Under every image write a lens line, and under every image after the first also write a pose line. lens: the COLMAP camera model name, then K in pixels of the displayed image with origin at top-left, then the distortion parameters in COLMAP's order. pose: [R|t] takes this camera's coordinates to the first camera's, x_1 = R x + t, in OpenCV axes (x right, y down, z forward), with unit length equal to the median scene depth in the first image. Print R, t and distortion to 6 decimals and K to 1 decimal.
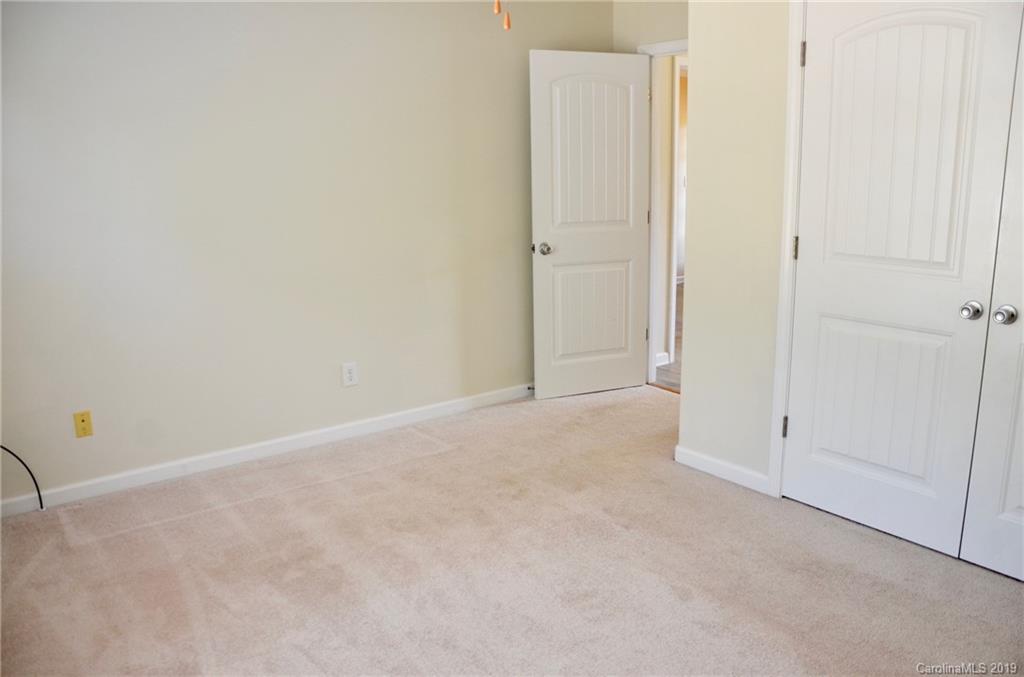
lens RADIAL K [[798.3, 0, 512.0], [0, 798.3, 338.5], [0, 0, 1]] dist [-0.111676, -0.000390]
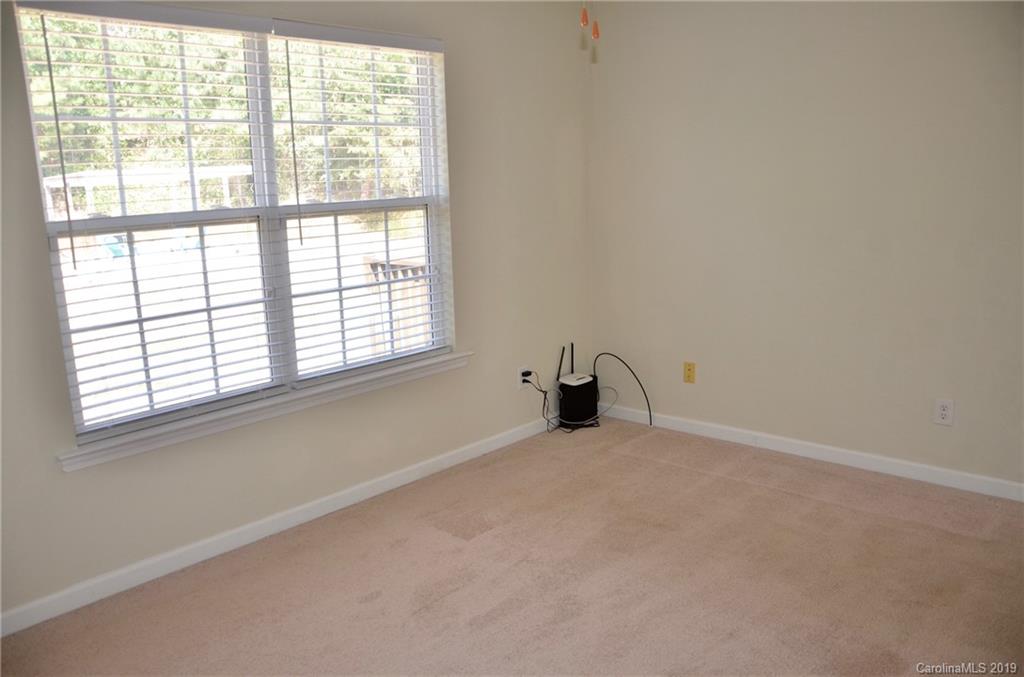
lens RADIAL K [[798.3, 0, 512.0], [0, 798.3, 338.5], [0, 0, 1]] dist [-0.111676, -0.000390]
pose [[0.188728, 0.207848, -0.959782, 0.597217], [-0.180878, 0.967981, 0.174057, -0.111023], [0.965228, 0.140754, 0.220281, 0.442102]]
